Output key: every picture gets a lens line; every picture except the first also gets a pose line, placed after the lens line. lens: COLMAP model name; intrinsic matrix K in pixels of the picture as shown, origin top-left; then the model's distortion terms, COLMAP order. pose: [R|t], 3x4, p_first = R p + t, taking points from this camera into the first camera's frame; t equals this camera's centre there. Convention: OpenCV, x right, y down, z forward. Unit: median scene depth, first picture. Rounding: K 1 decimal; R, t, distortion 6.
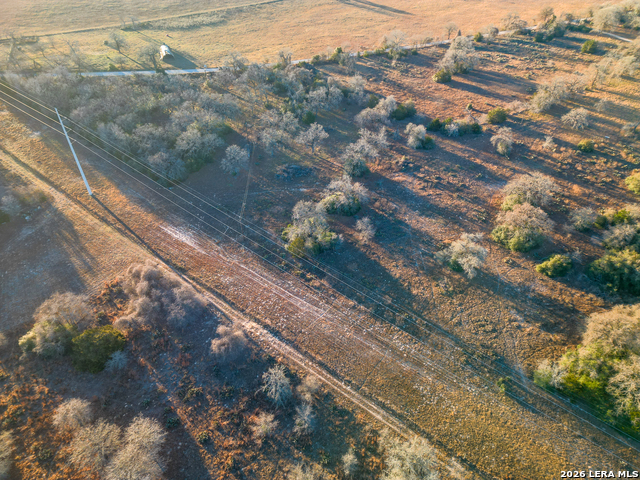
lens RADIAL K [[443.1, 0, 319.8], [0, 443.1, 240.0], [0, 0, 1]] dist [0.066894, -0.064905]
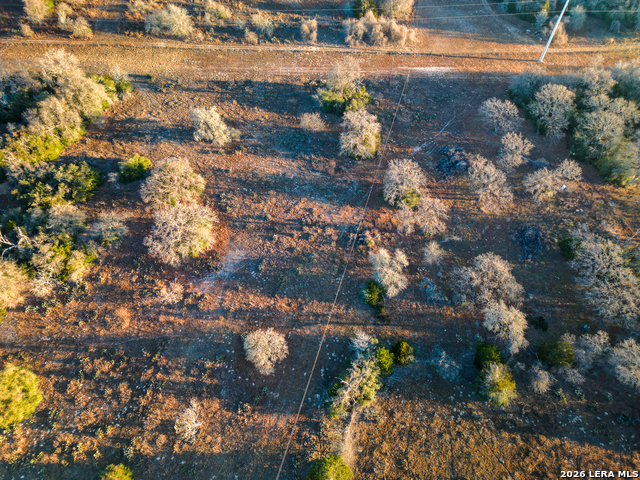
lens RADIAL K [[443.1, 0, 319.9], [0, 443.1, 239.8], [0, 0, 1]] dist [0.066894, -0.064905]
pose [[-0.745048, 0.515659, -0.423082, 0.711450], [-0.460863, 0.060569, 0.885402, -0.995226], [0.482192, 0.854650, 0.192521, 1.135806]]
